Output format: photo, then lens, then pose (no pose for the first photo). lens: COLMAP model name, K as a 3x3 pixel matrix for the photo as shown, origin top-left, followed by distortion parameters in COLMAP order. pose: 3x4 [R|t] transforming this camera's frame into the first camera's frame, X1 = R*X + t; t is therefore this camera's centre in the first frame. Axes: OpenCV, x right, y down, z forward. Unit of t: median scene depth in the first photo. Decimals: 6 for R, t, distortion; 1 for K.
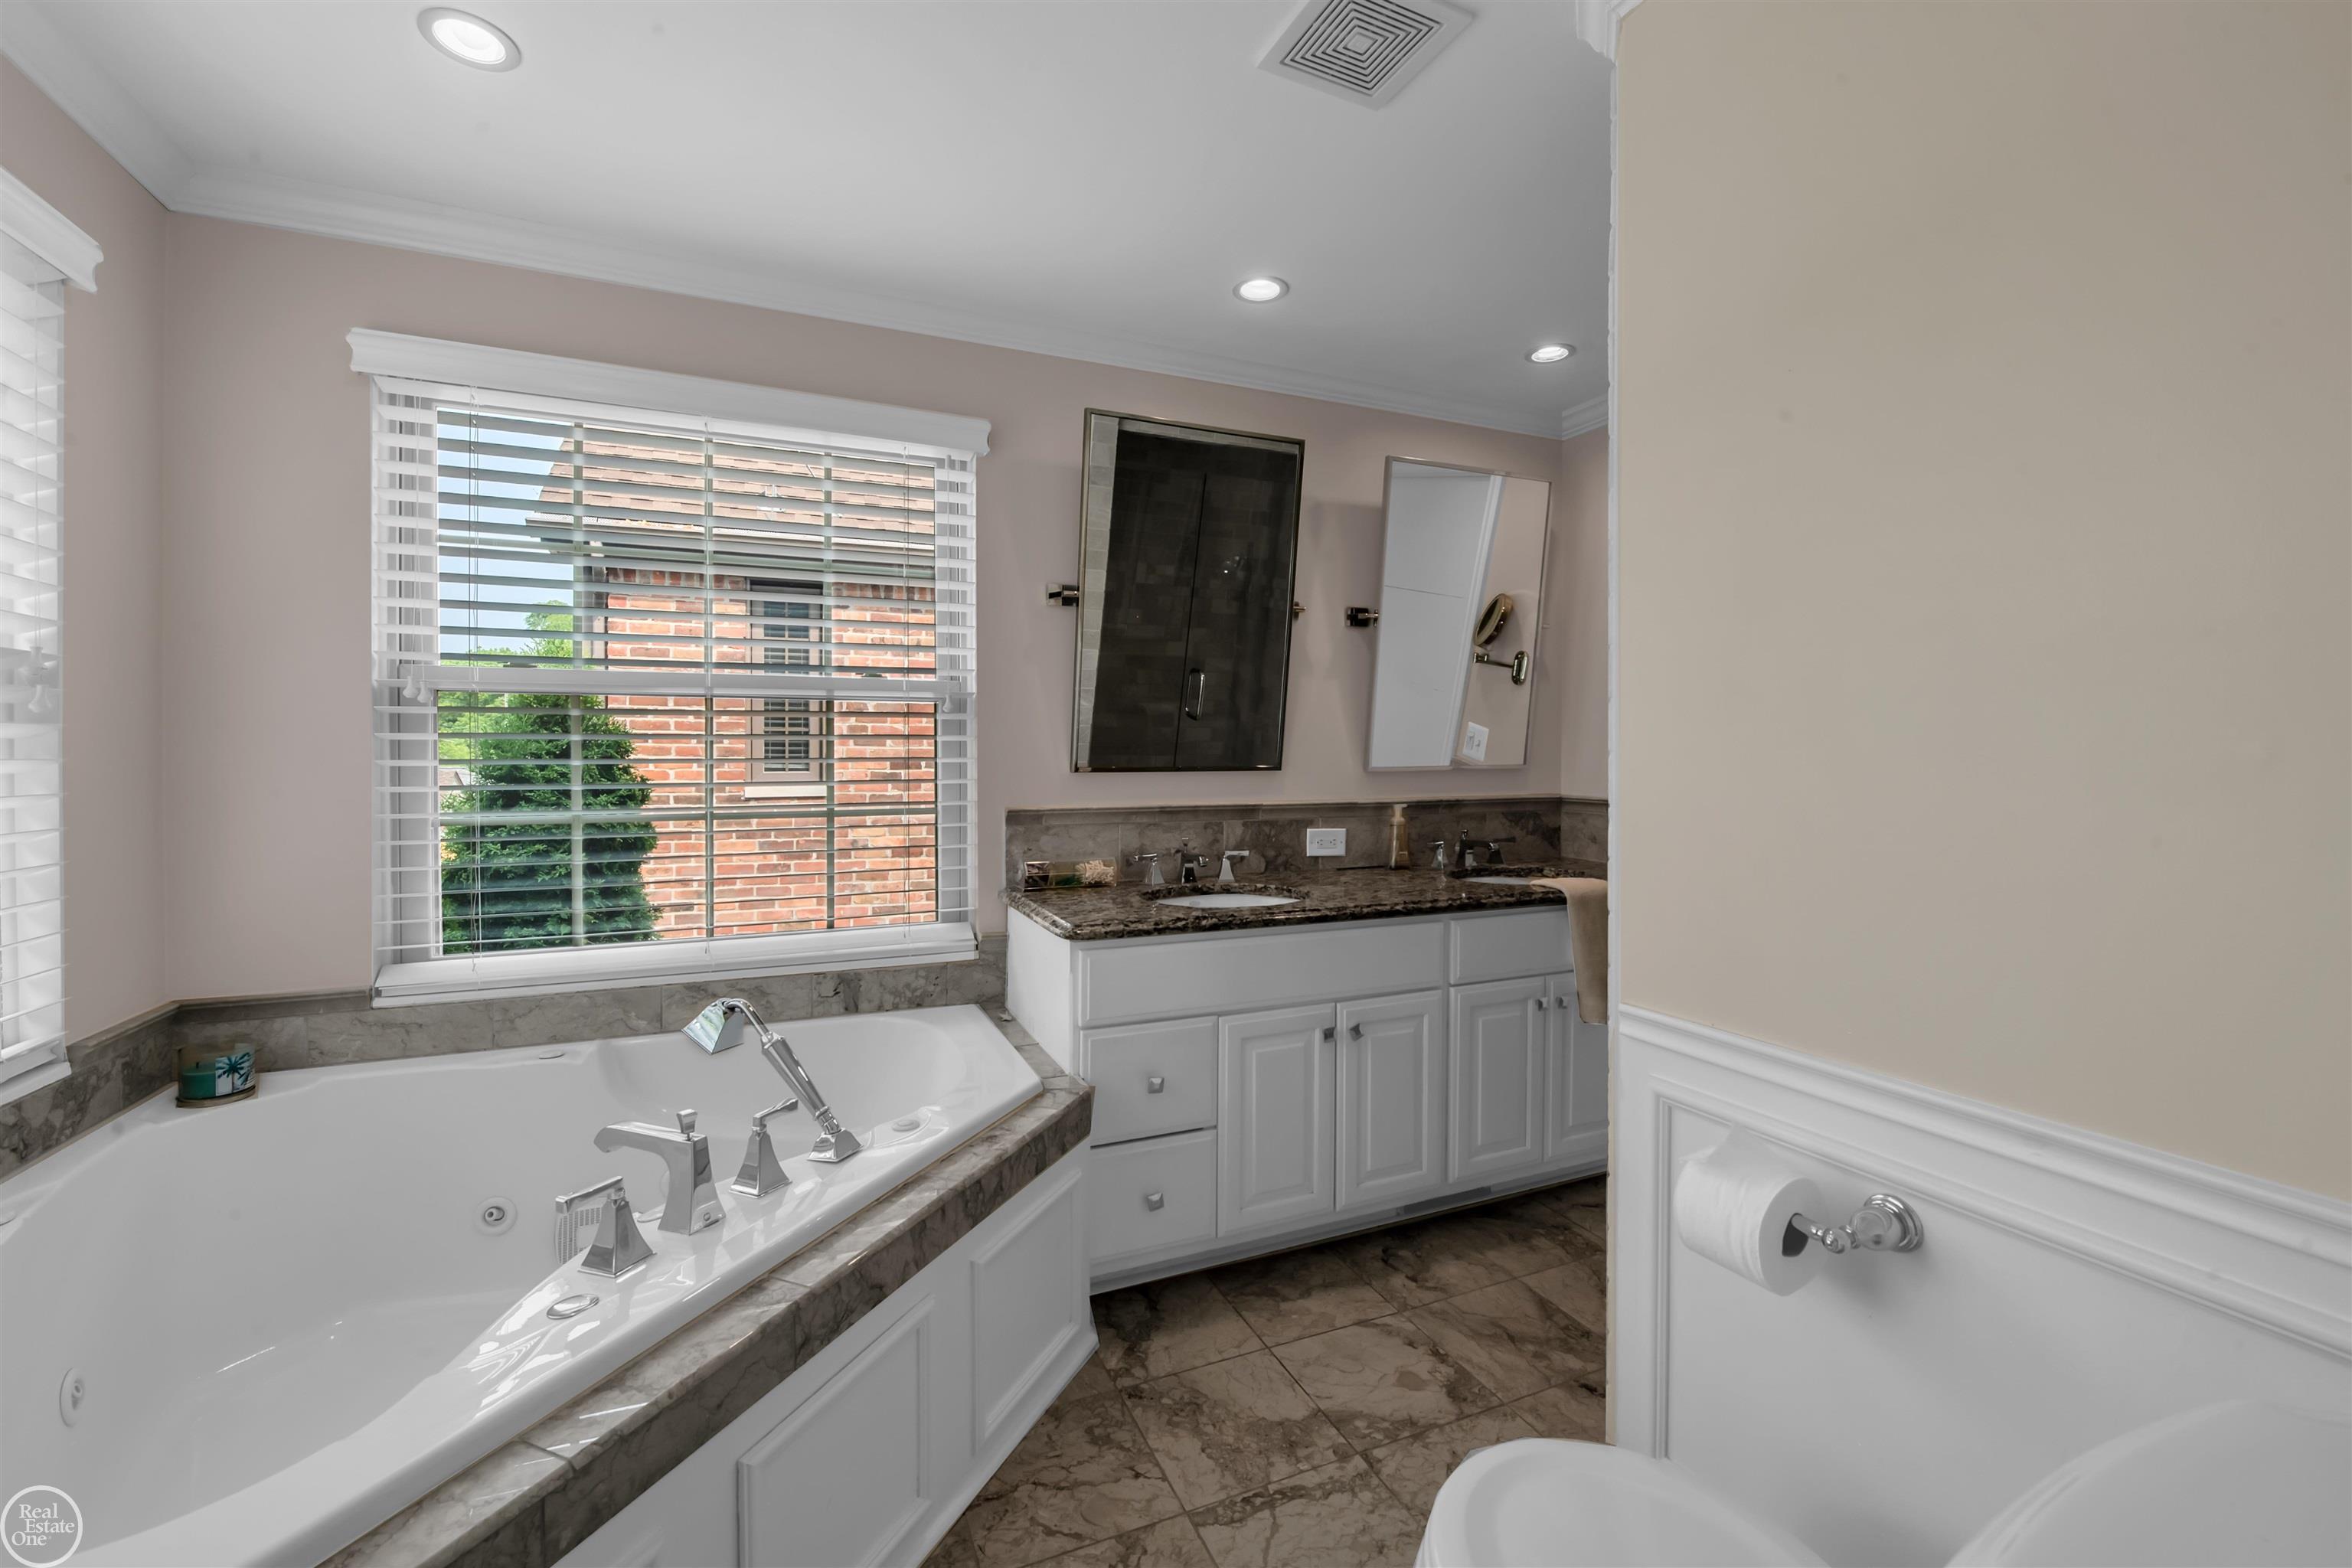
lens RADIAL K [[972.6, 0, 1169.2], [0, 972.6, 771.3], [0, 0, 1]] dist [-0.015381, -0.000477]
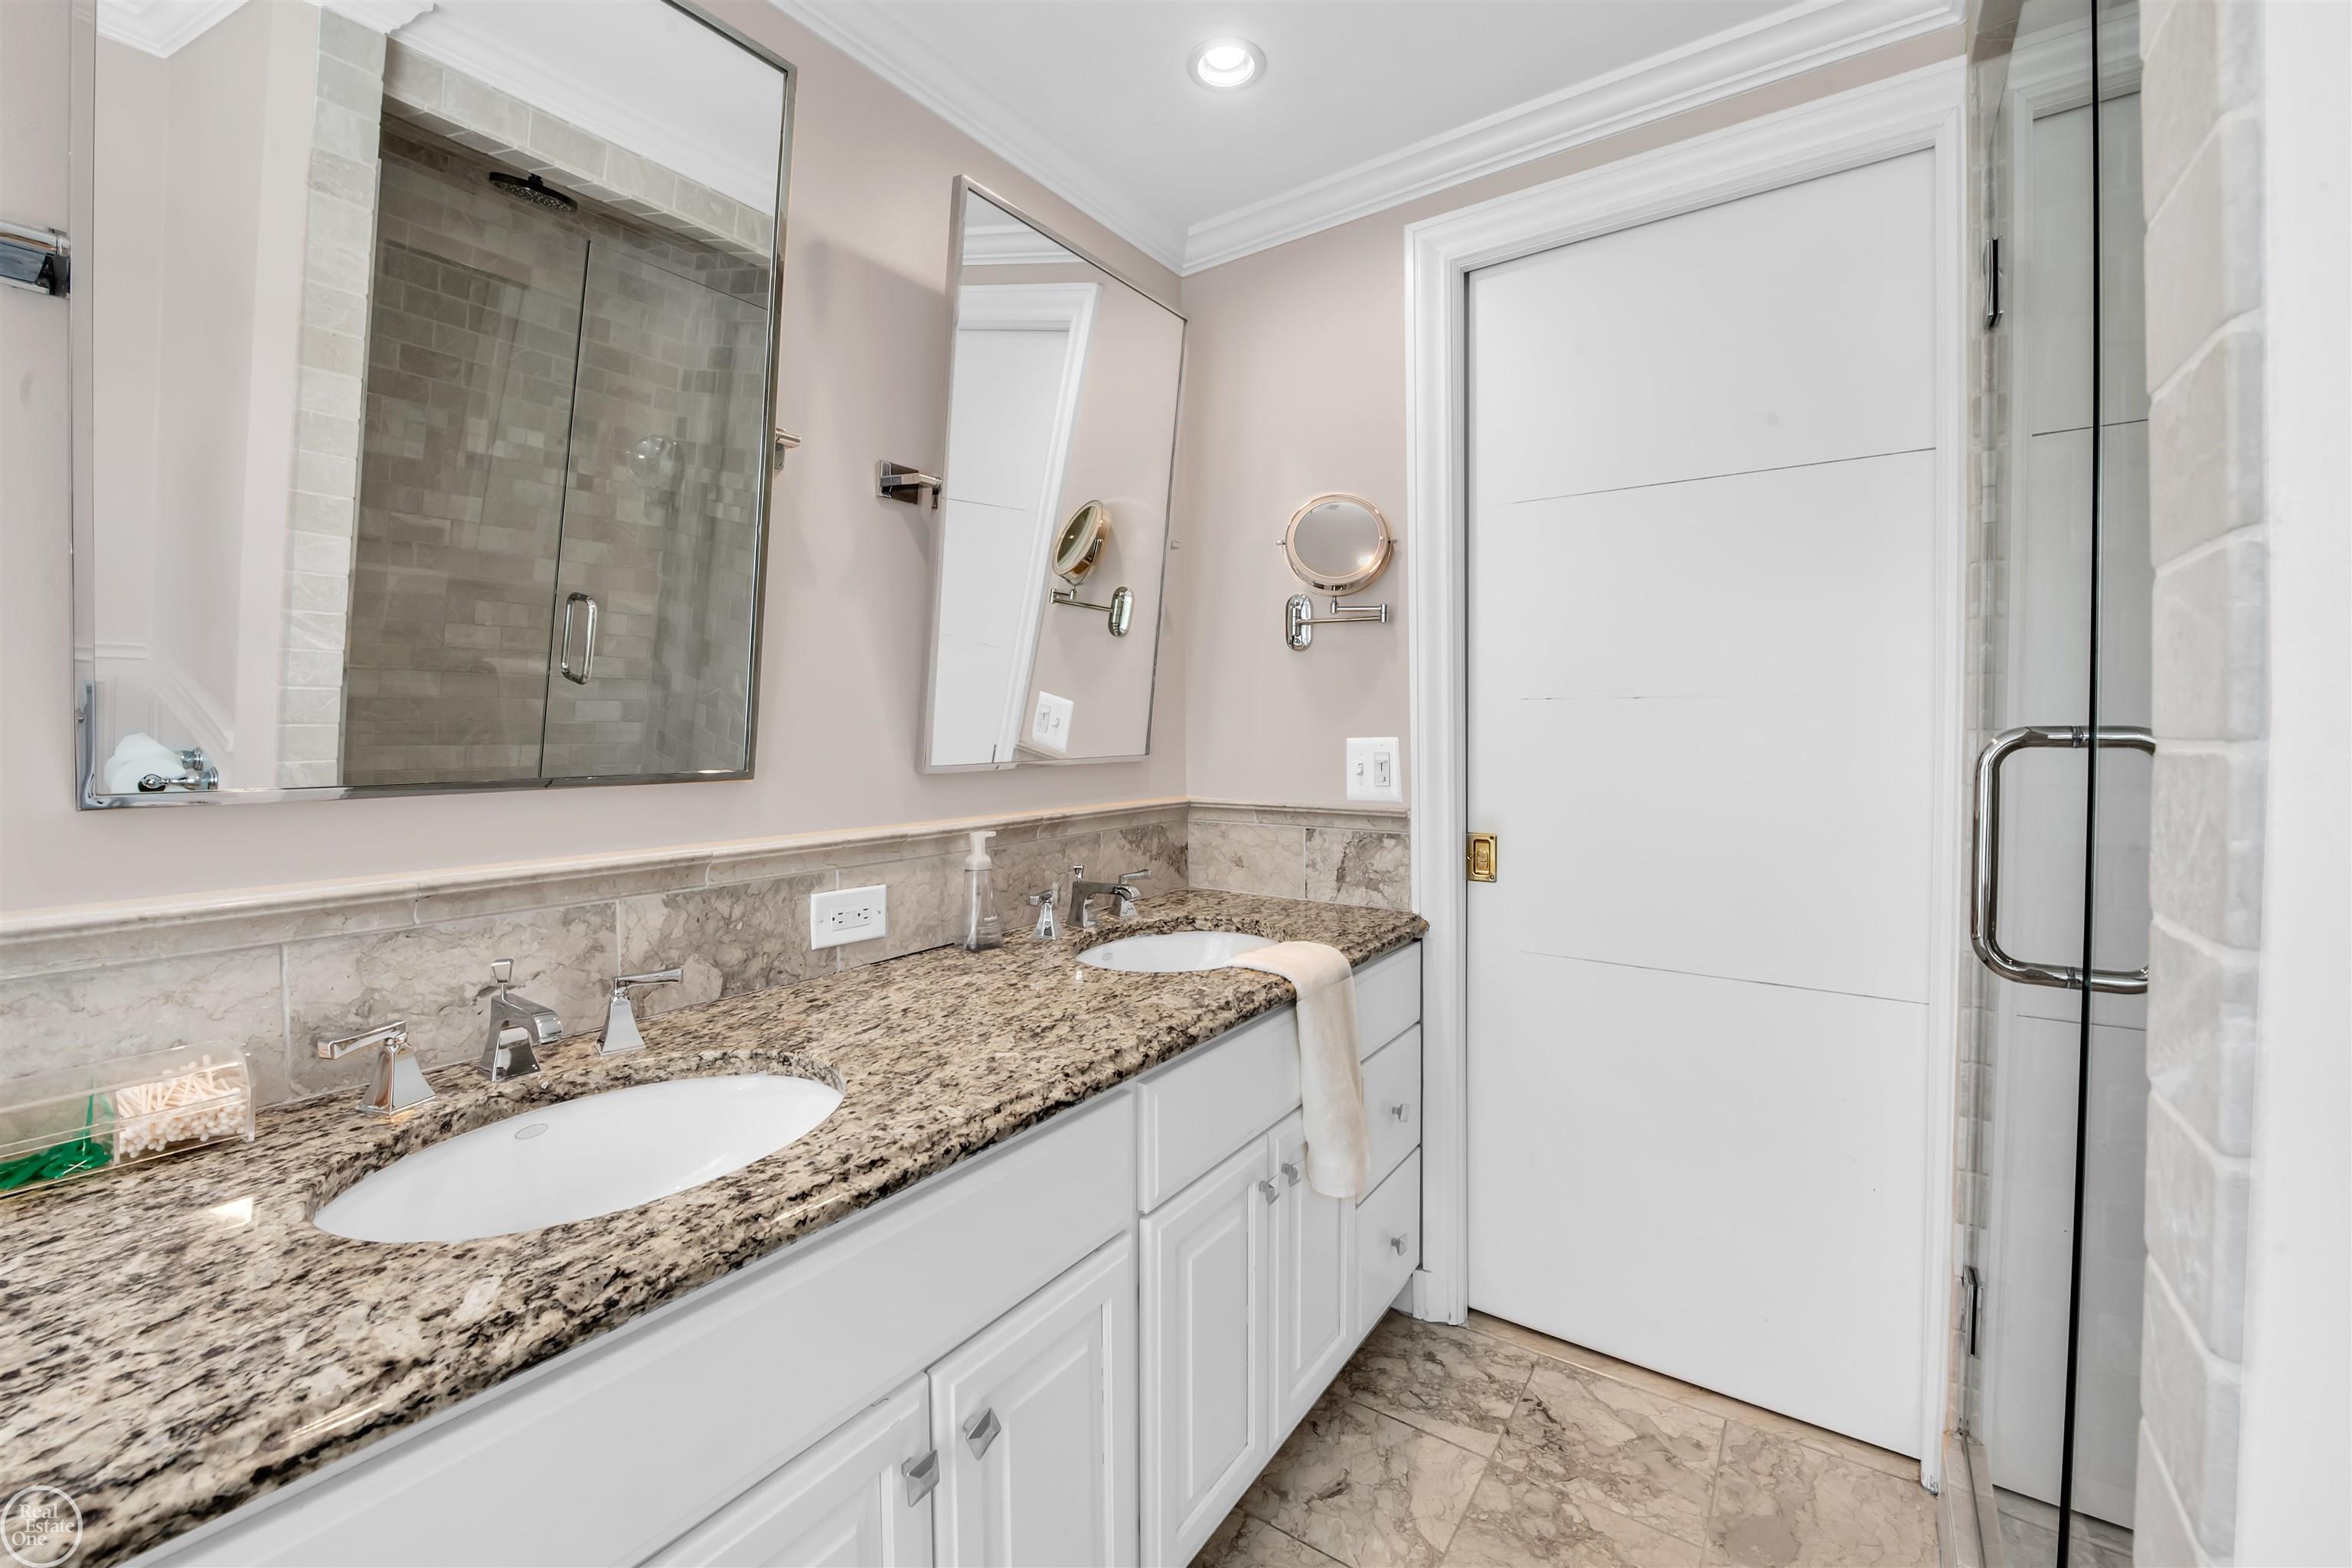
lens RADIAL K [[972.6, 0, 1163.6], [0, 972.6, 763.2], [0, 0, 1]] dist [-0.015381, -0.000477]
pose [[0.860683, -0.022038, 0.508665, 0.044067], [0.017043, 0.999750, 0.014478, -0.011488], [-0.508857, -0.003792, 0.860843, 0.460266]]
